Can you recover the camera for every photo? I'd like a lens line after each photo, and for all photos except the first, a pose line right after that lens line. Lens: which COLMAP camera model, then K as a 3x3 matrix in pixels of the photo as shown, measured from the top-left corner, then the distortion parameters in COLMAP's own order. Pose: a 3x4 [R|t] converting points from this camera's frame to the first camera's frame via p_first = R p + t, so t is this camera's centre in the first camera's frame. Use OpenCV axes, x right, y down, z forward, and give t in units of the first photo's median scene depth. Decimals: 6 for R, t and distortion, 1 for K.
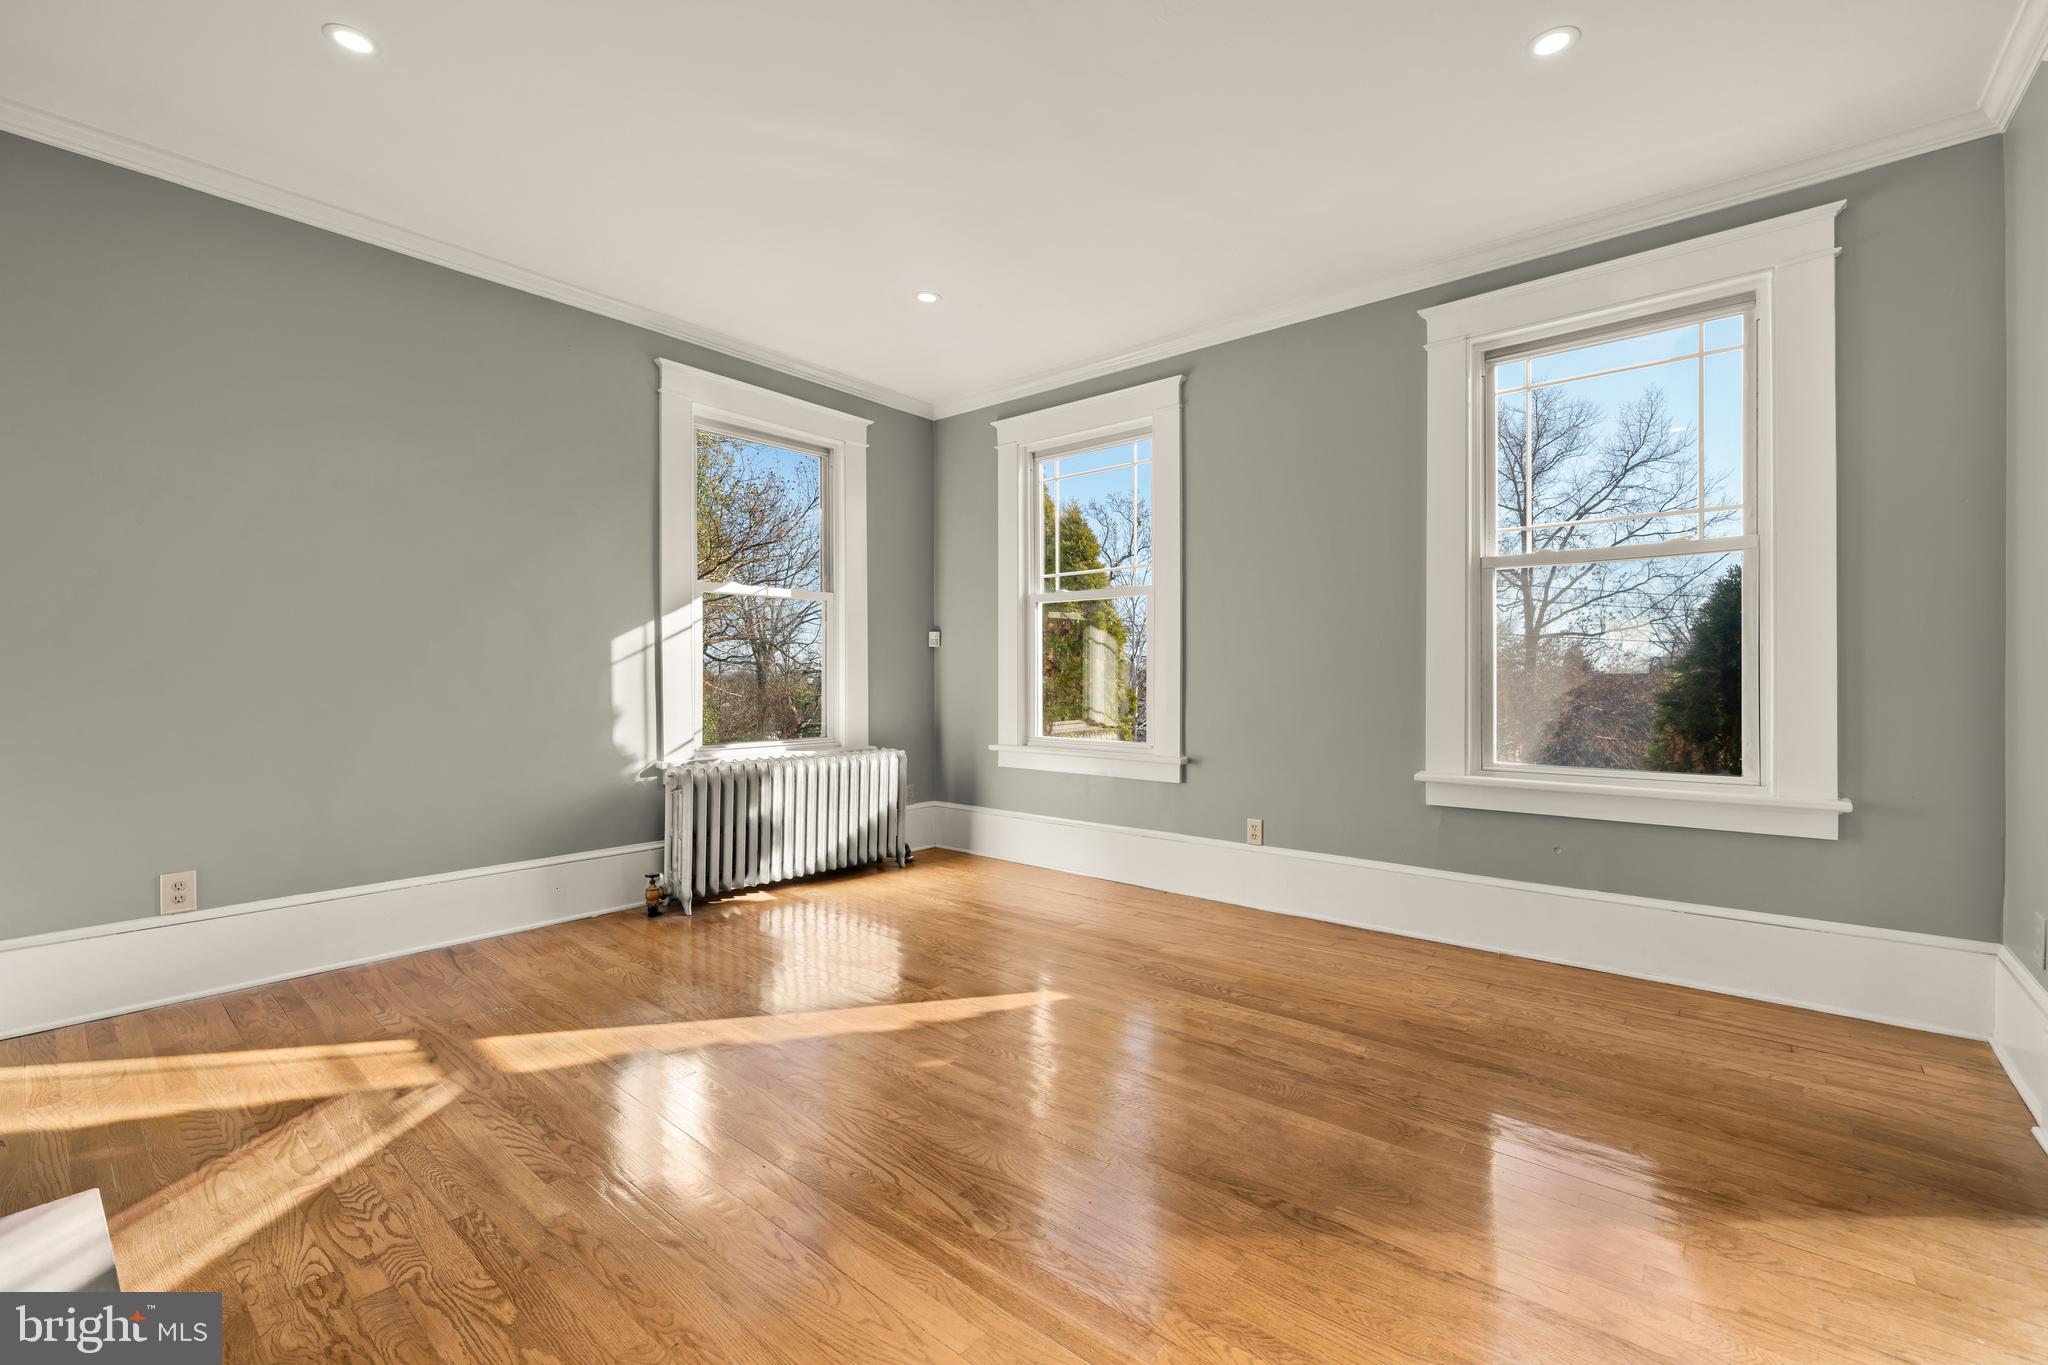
lens RADIAL K [[882.4, 0, 1018.0], [0, 882.4, 668.0], [0, 0, 1]] dist [-0.002890, 0.002007]
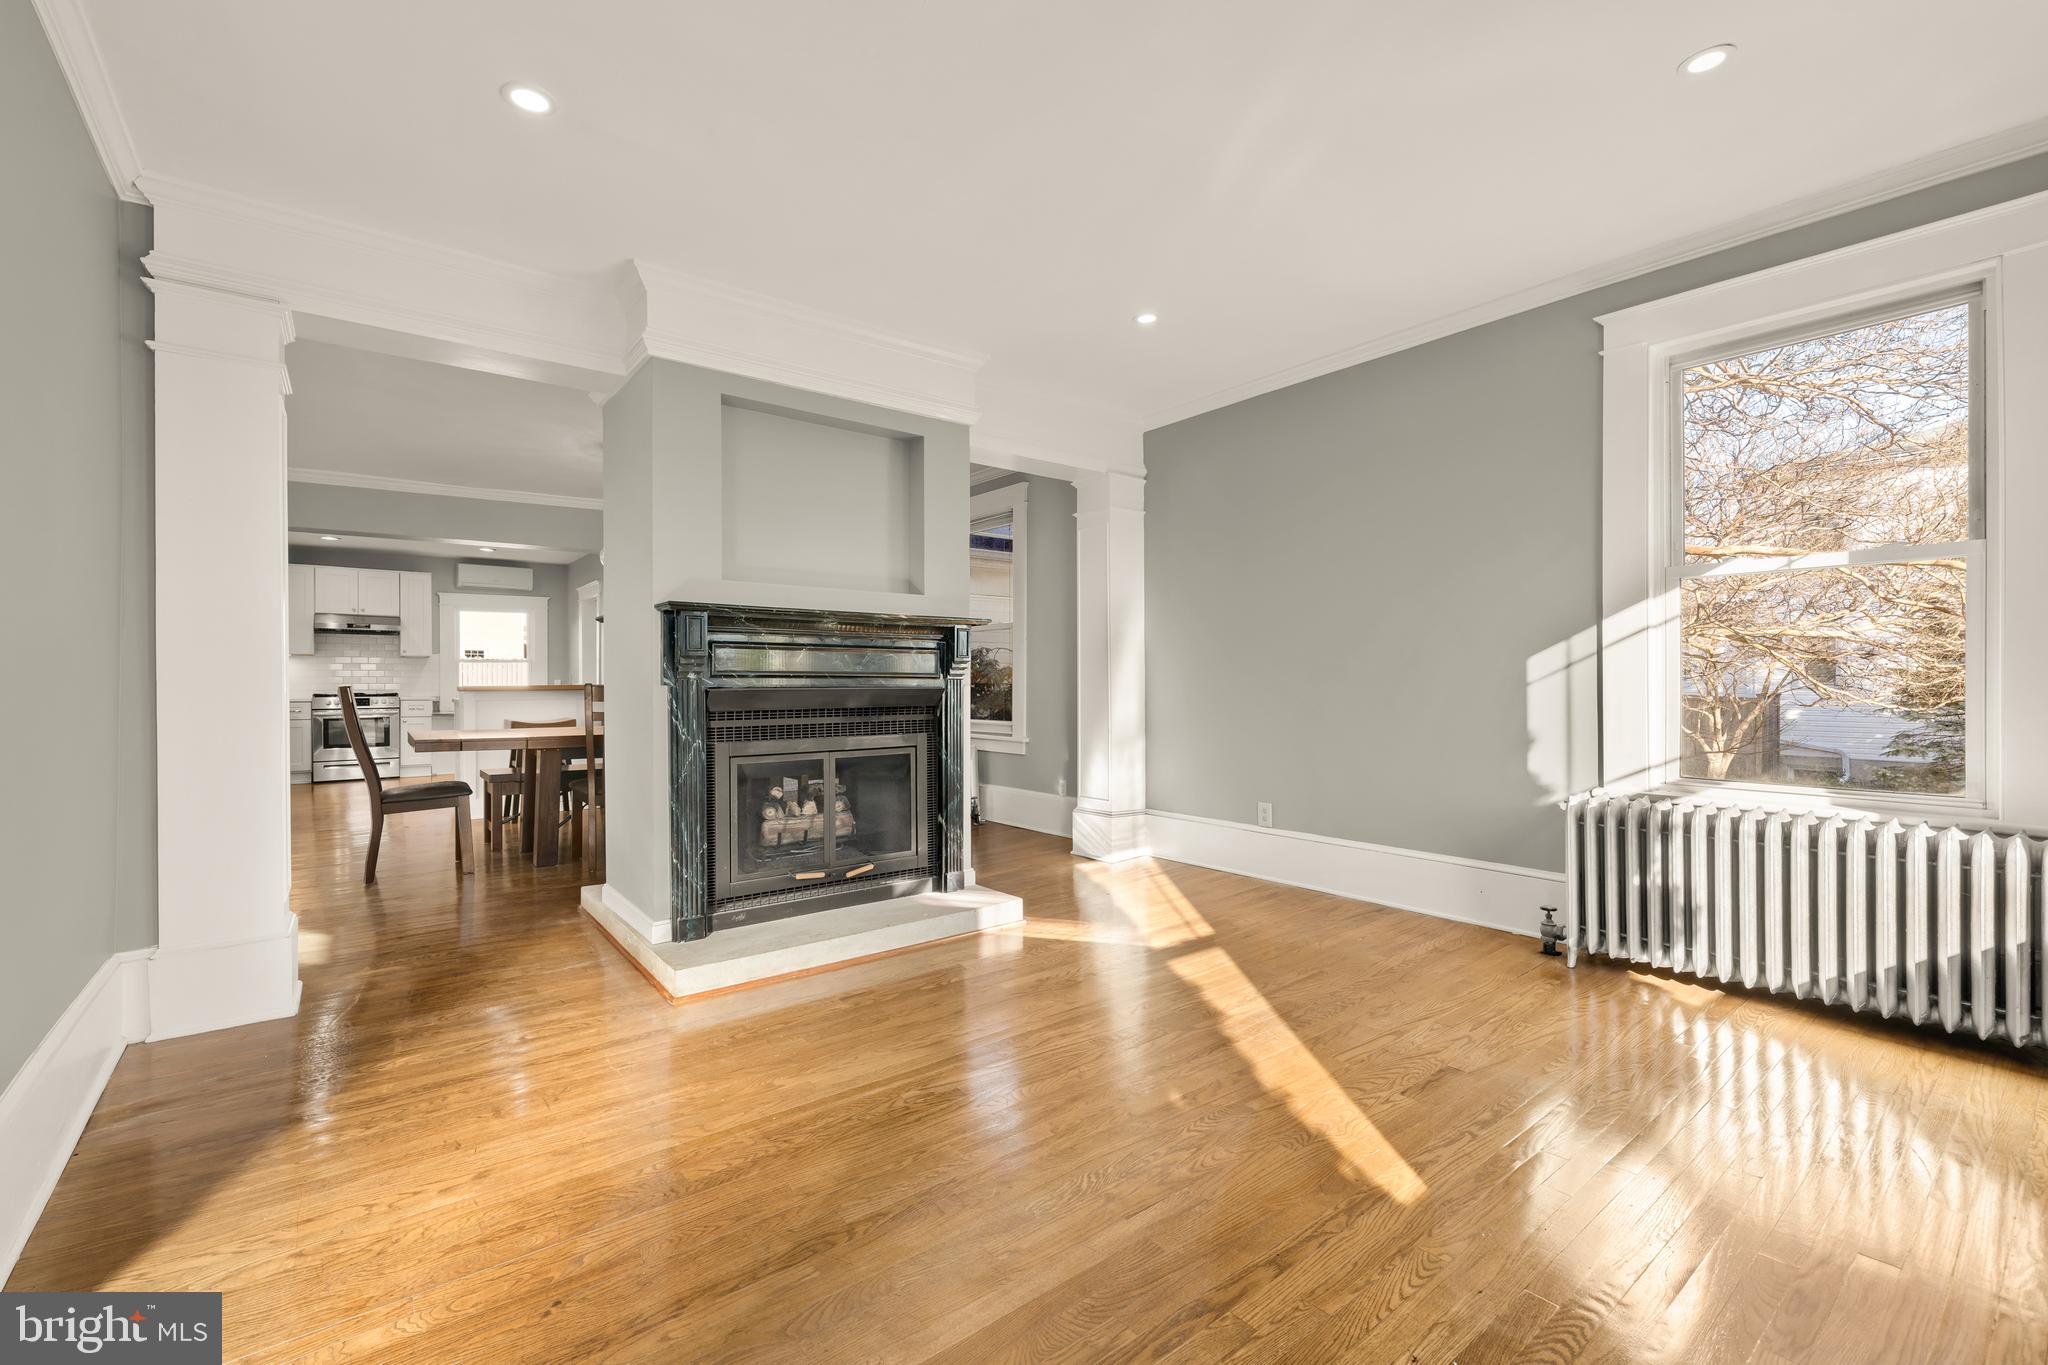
lens RADIAL K [[882.4, 0, 1036.7], [0, 882.4, 679.3], [0, 0, 1]] dist [-0.002890, 0.002007]
pose [[-0.198772, -0.001497, -0.980045, 0.576451], [0.005479, 0.999982, -0.002638, -0.001373], [0.980030, -0.005895, -0.198760, 0.666529]]
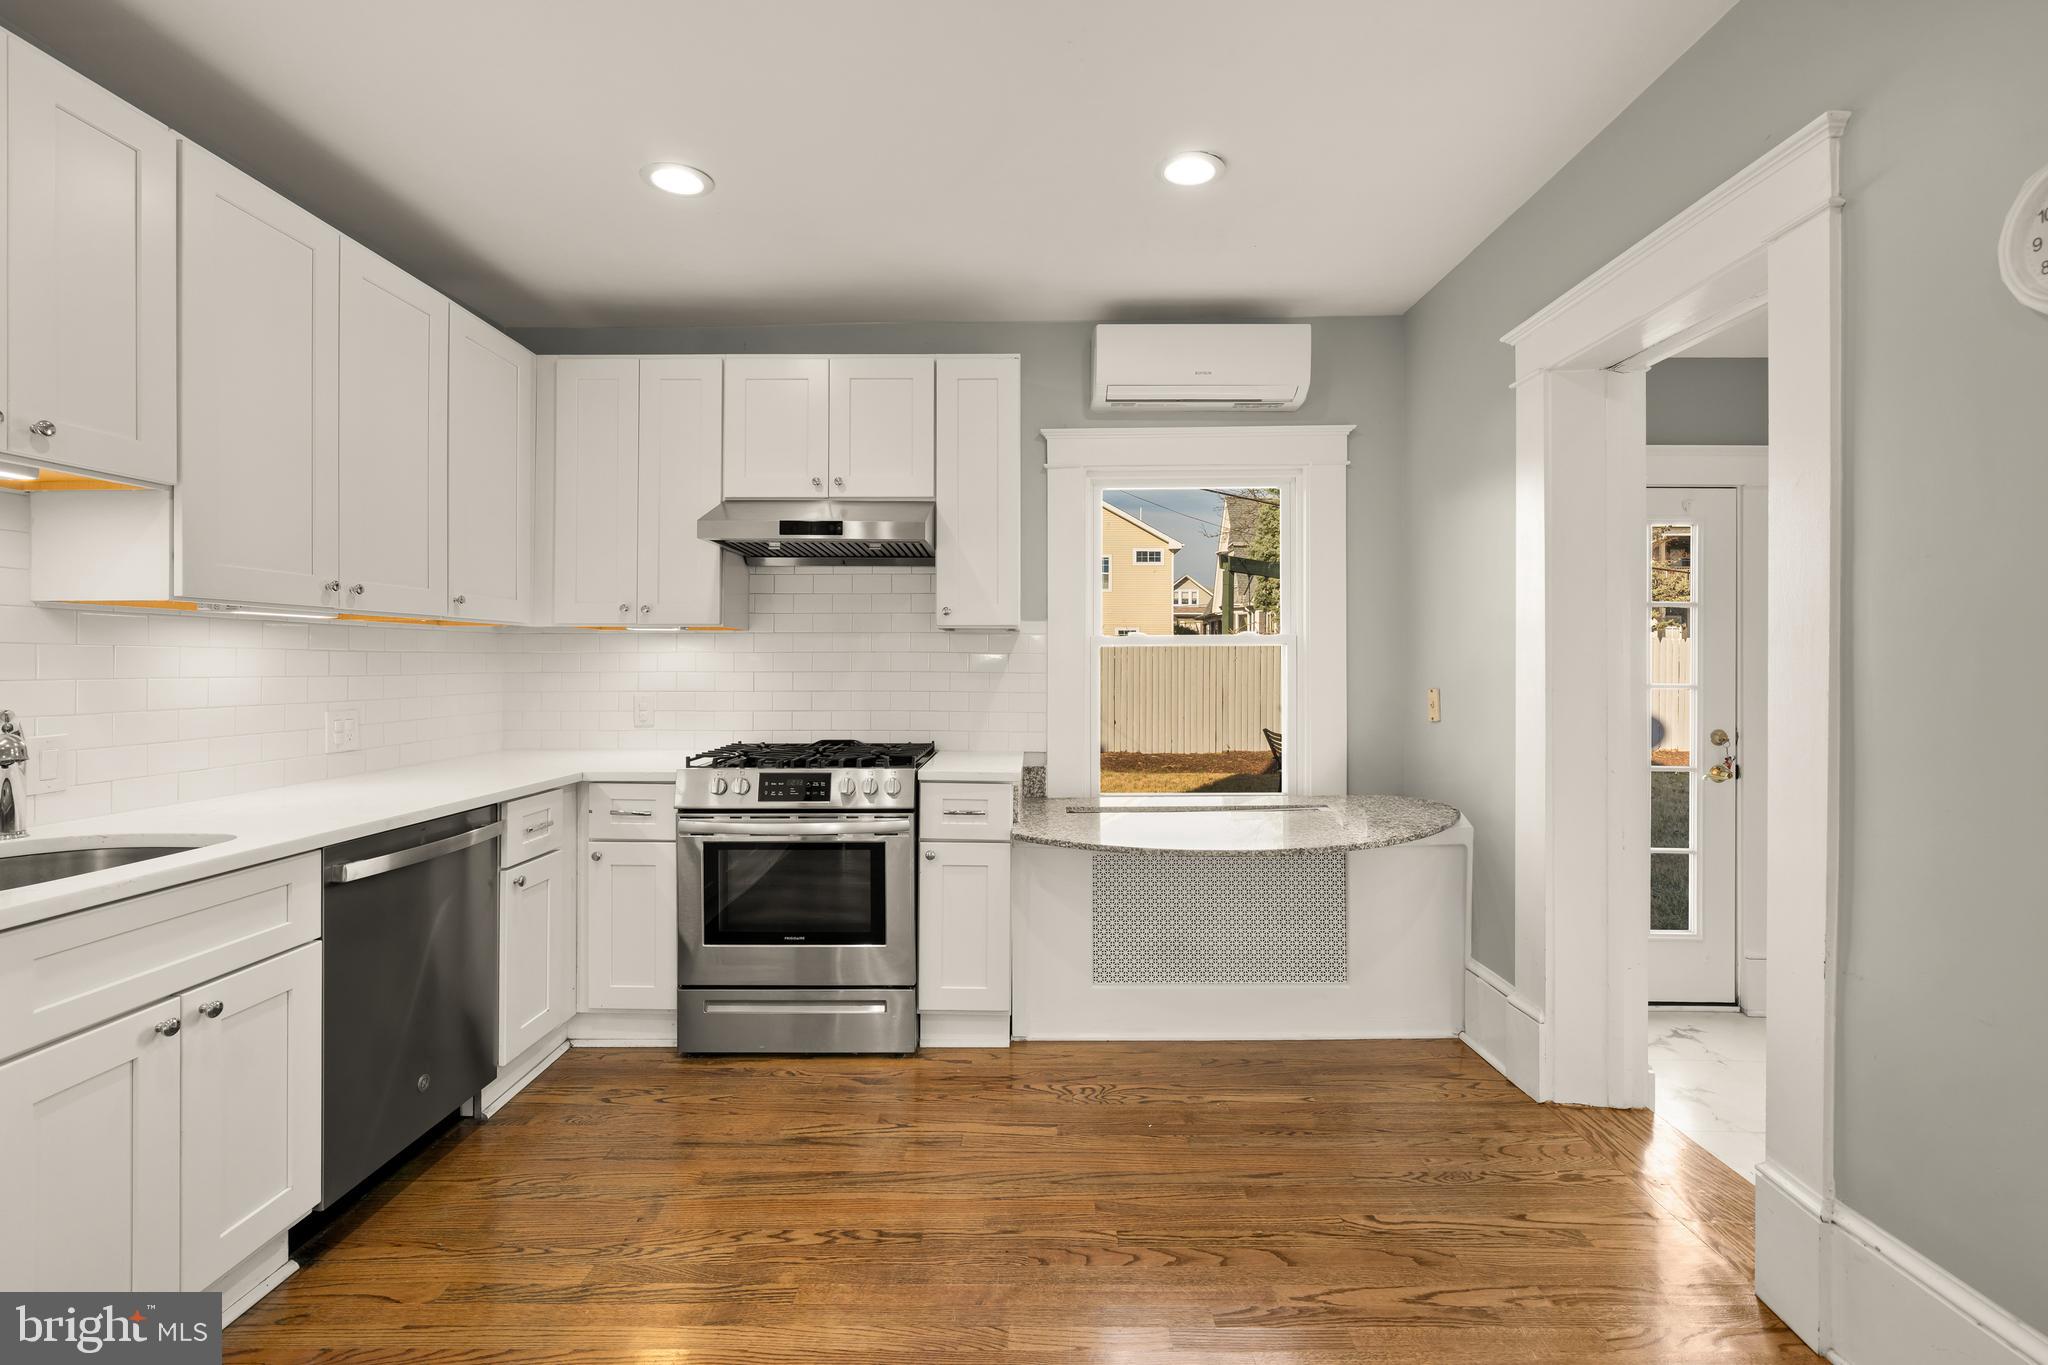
lens RADIAL K [[882.4, 0, 1027.9], [0, 882.4, 658.2], [0, 0, 1]] dist [-0.002890, 0.002007]
pose [[-0.775581, -0.003163, -0.631240, -1.273787], [-0.000212, 0.999989, -0.004750, -0.058343], [0.631248, -0.003550, -0.775573, -1.127801]]
